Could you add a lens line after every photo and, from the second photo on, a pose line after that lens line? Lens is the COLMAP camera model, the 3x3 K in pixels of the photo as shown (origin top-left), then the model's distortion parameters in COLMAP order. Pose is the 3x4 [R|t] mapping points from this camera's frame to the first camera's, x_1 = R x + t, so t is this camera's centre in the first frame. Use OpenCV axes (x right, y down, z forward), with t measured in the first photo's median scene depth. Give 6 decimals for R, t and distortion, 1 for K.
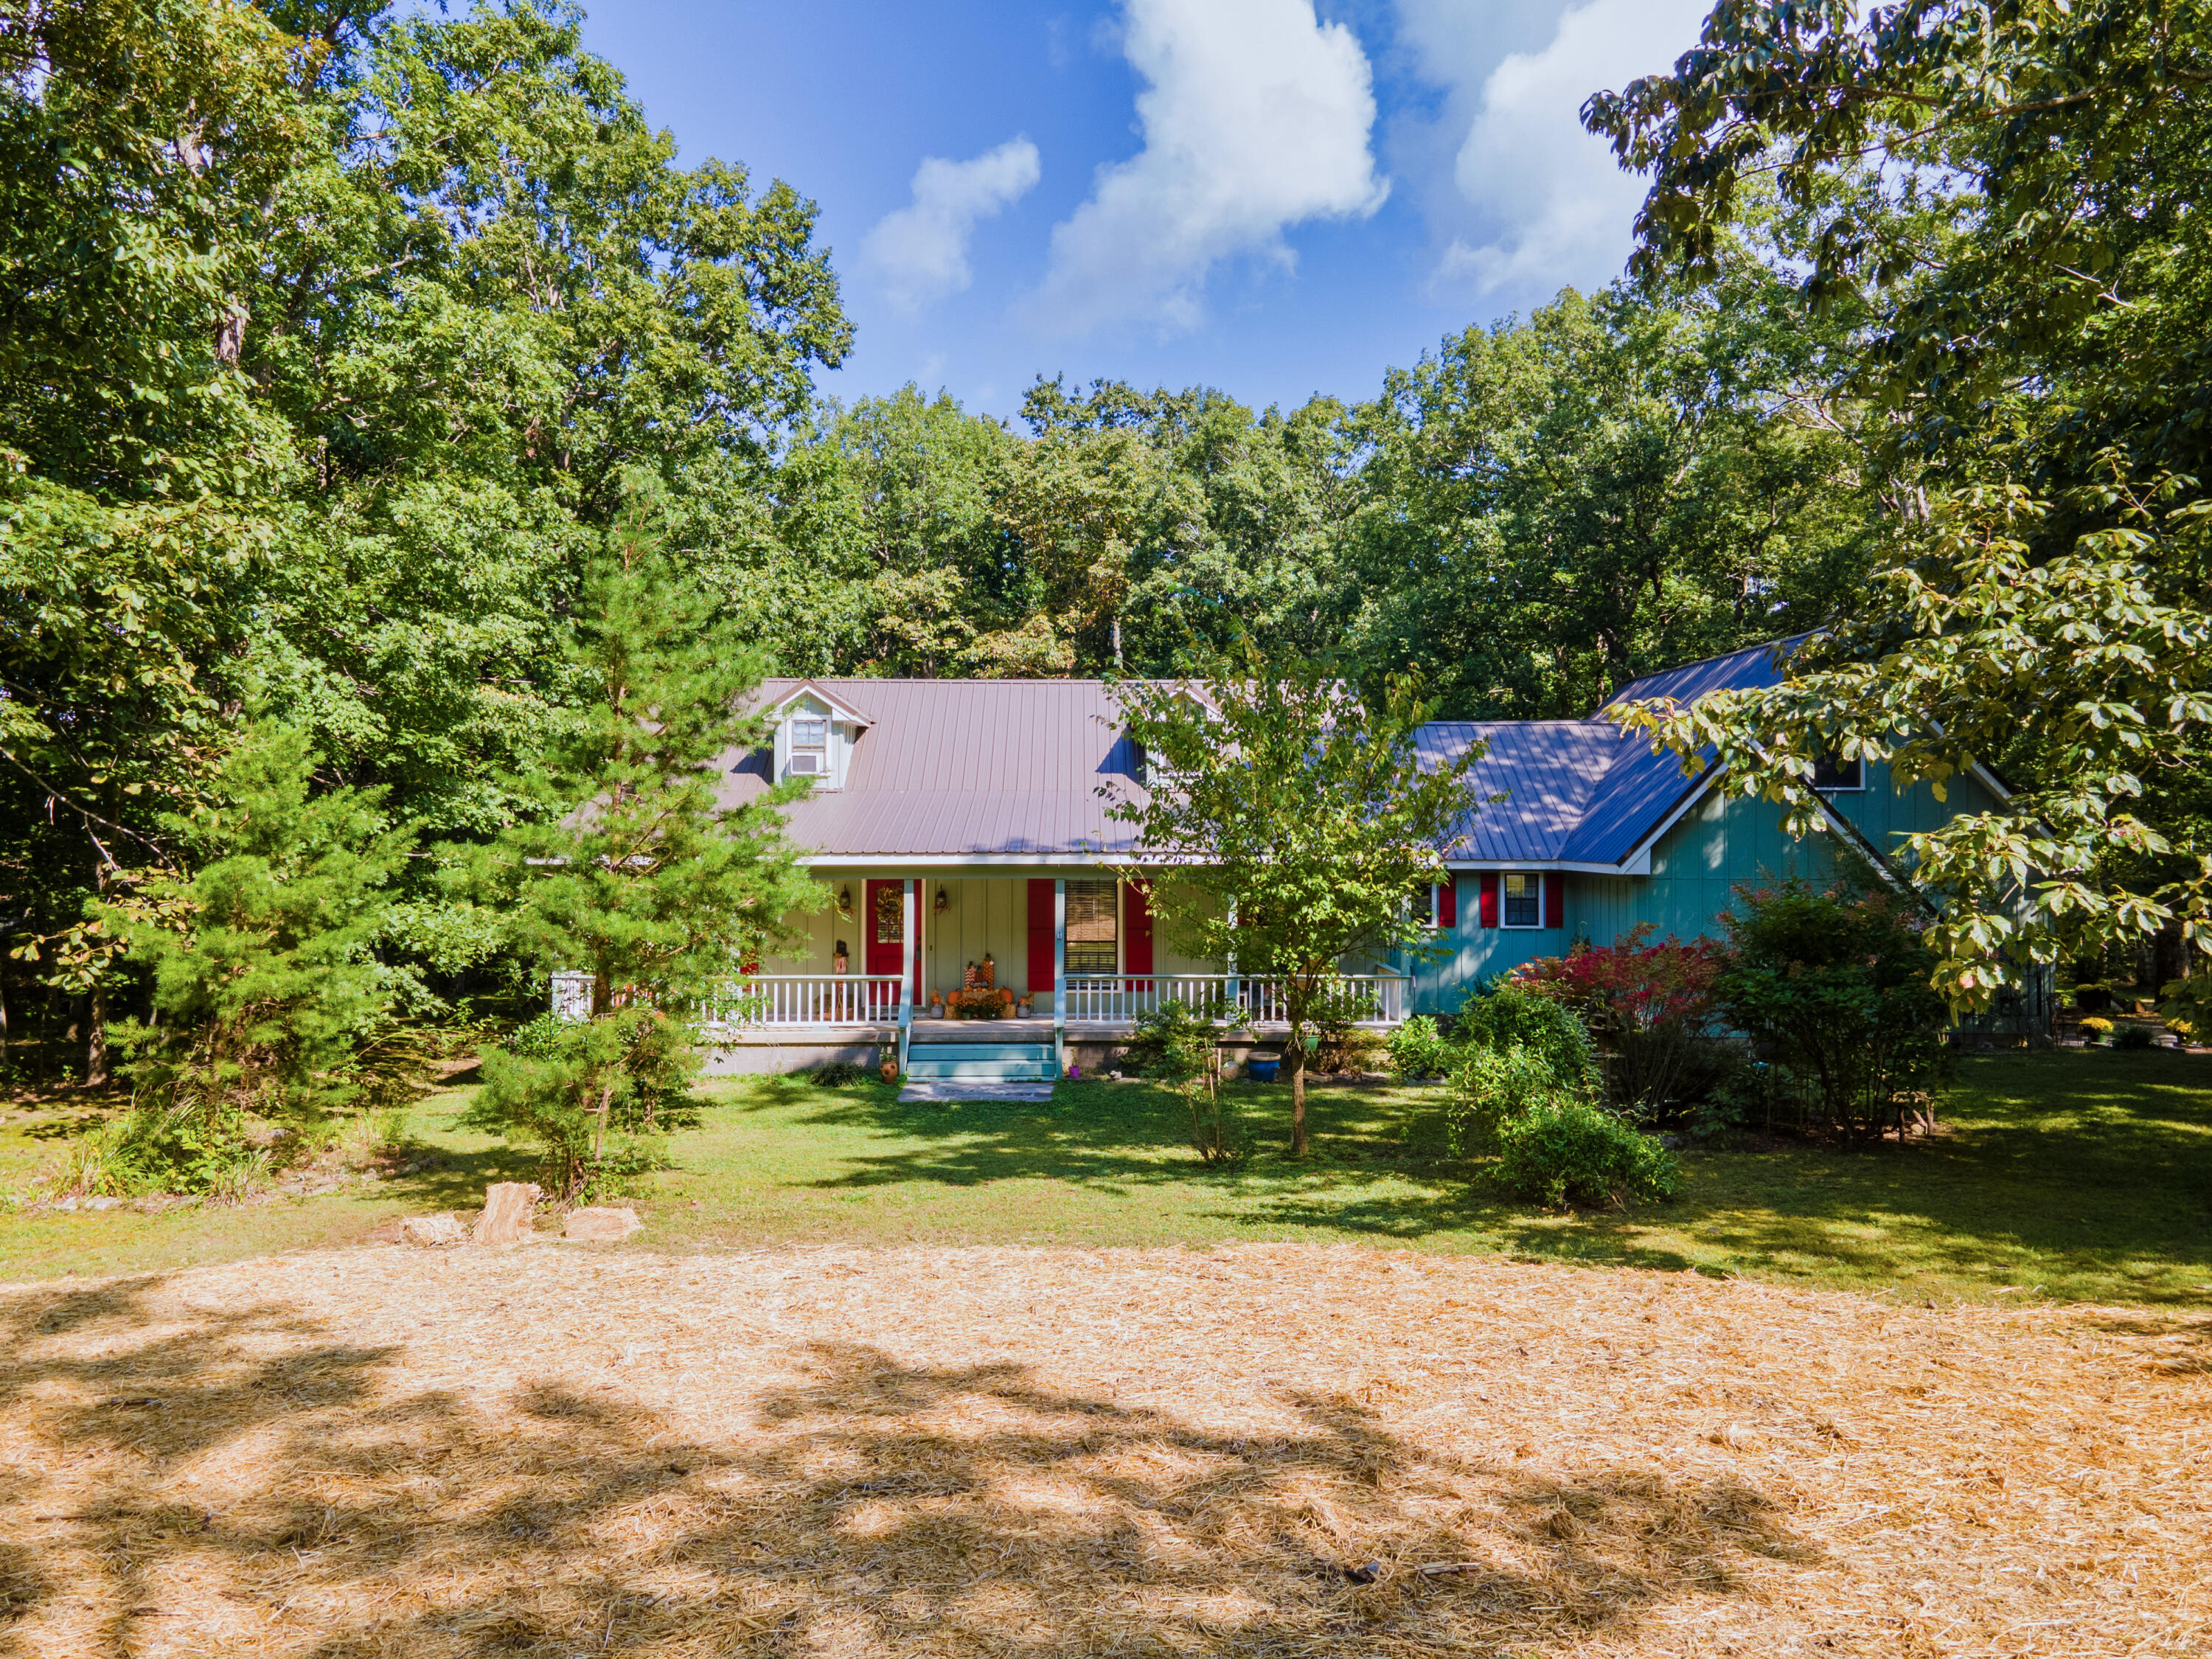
lens RADIAL K [[1572.6, 0, 1101.7], [0, 1572.6, 838.7], [0, 0, 1]] dist [0.013814, 0.006426]
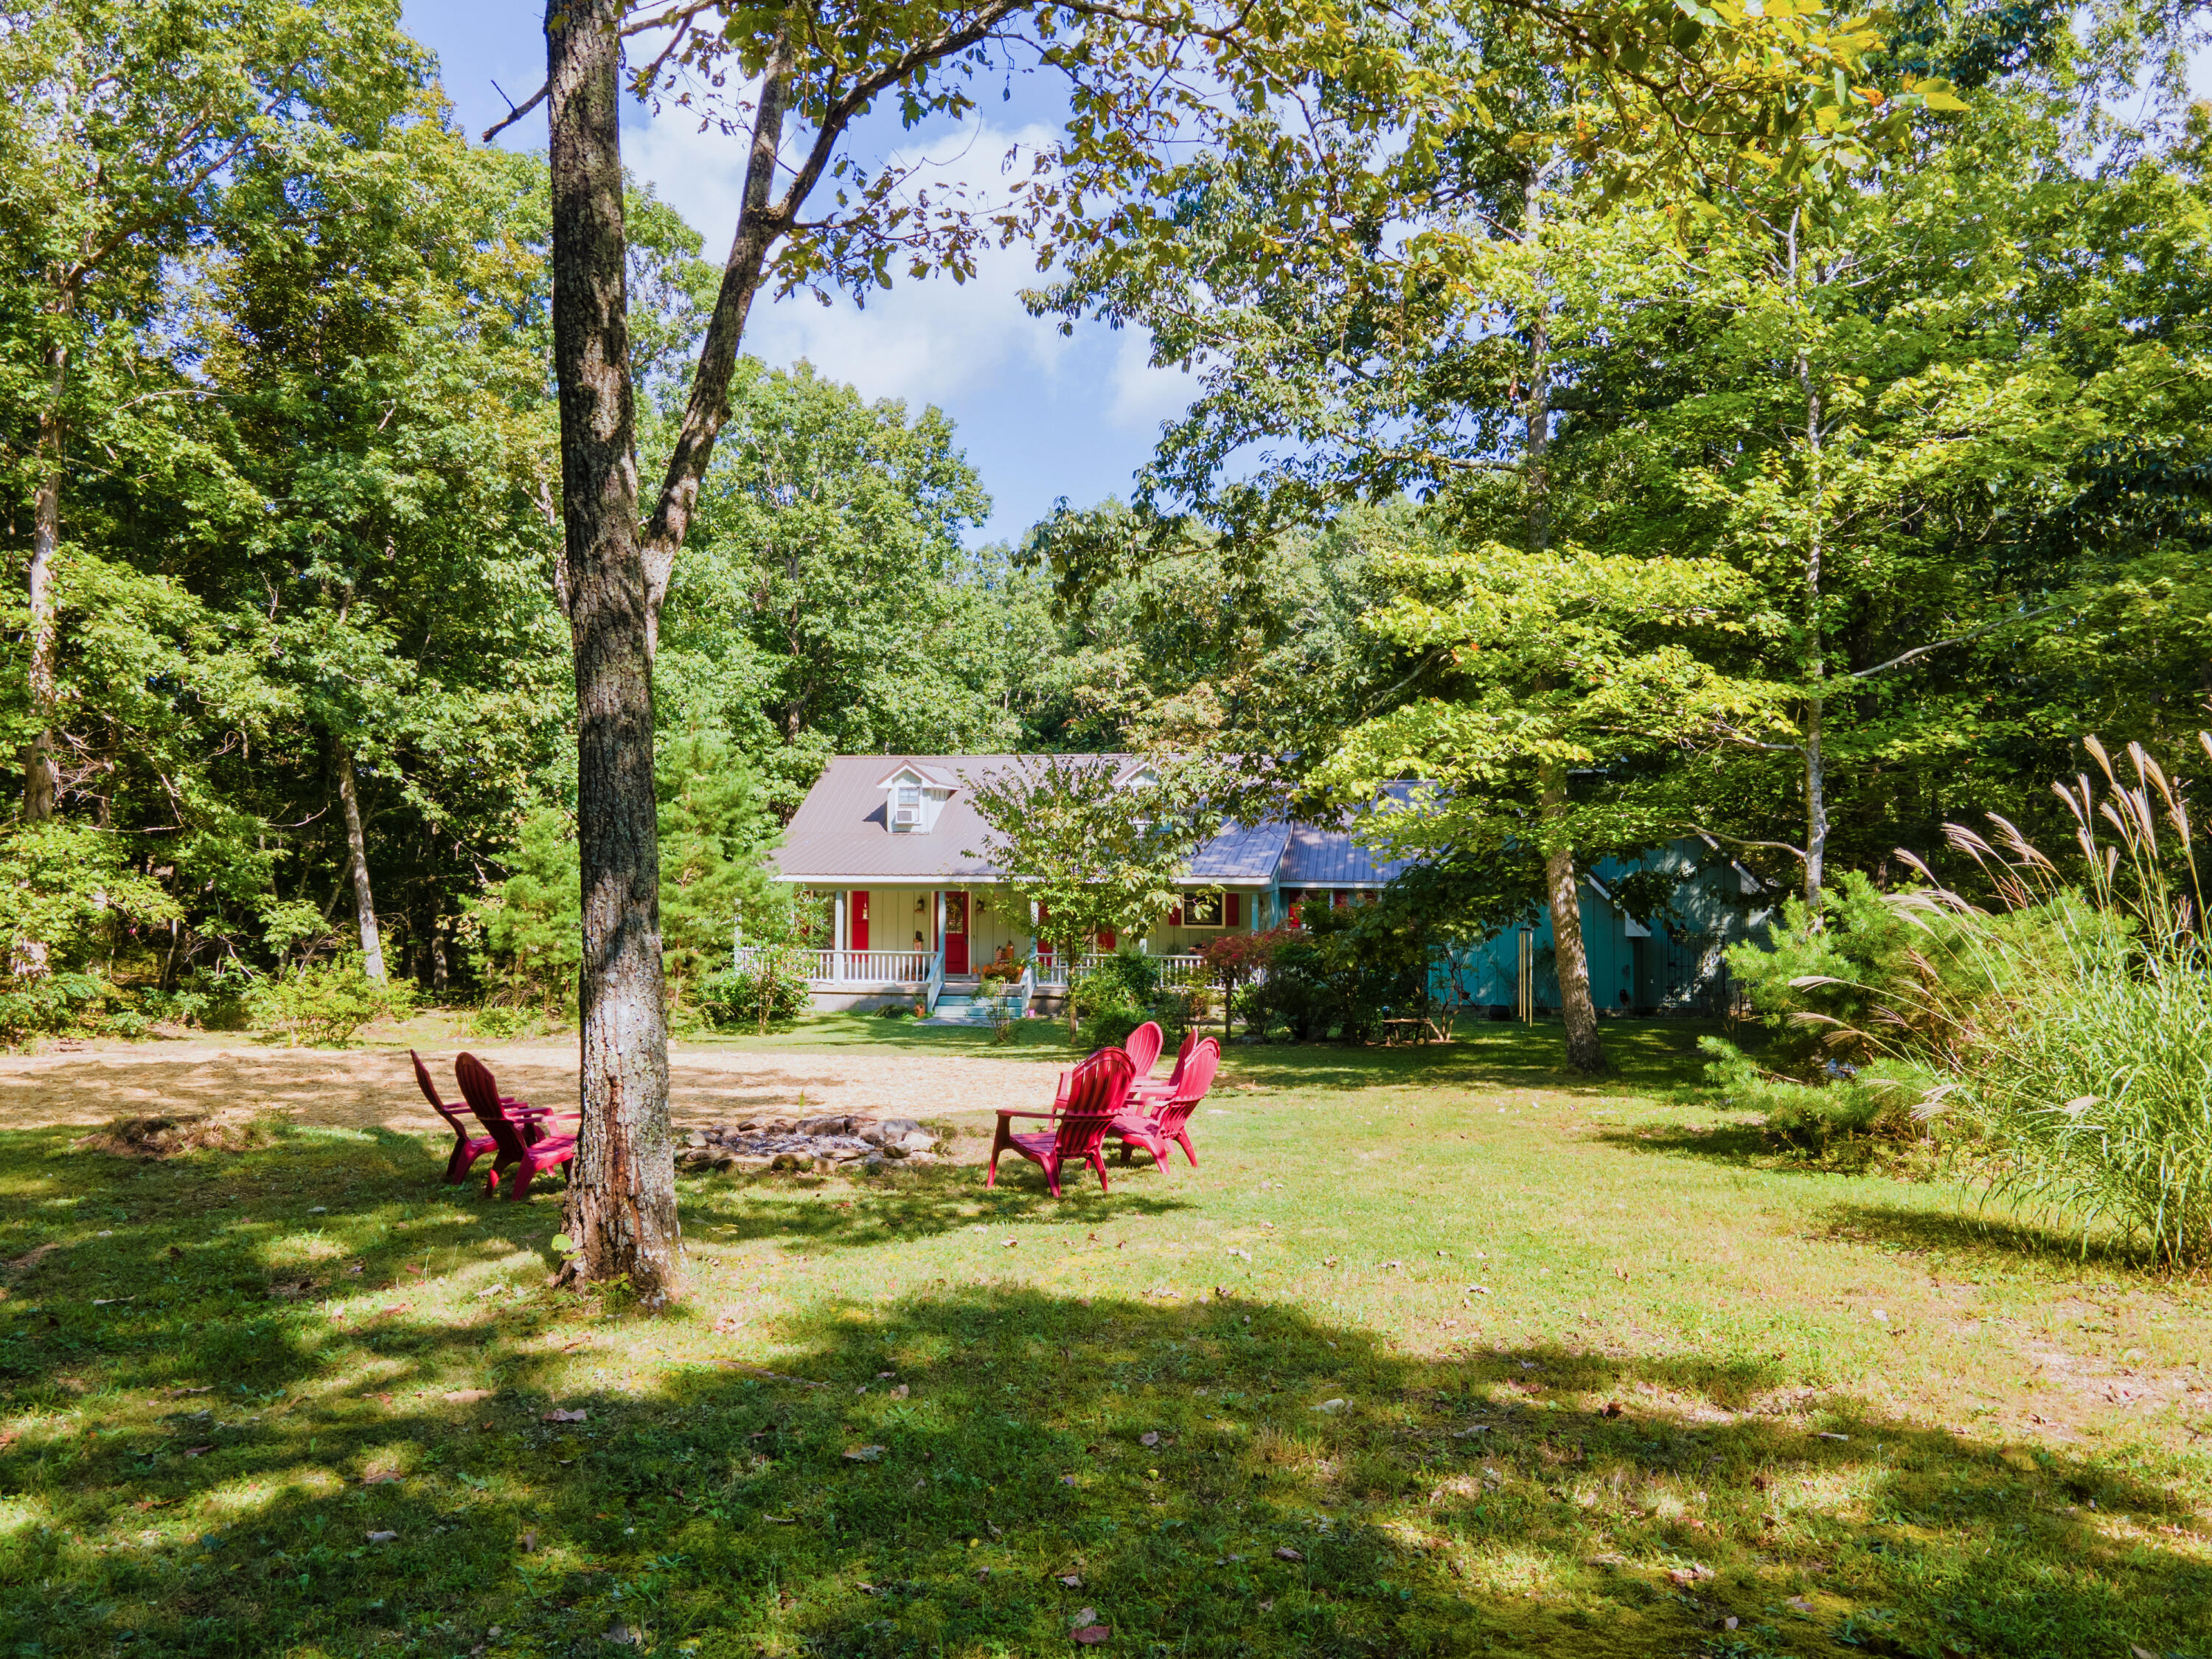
lens RADIAL K [[1572.6, 0, 1110.0], [0, 1572.6, 827.0], [0, 0, 1]] dist [0.013814, 0.006426]
pose [[0.973845, -0.003181, -0.227191, 0.476954], [-0.001619, 0.999779, -0.020939, -0.007531], [0.227207, 0.020759, 0.973625, -0.597396]]
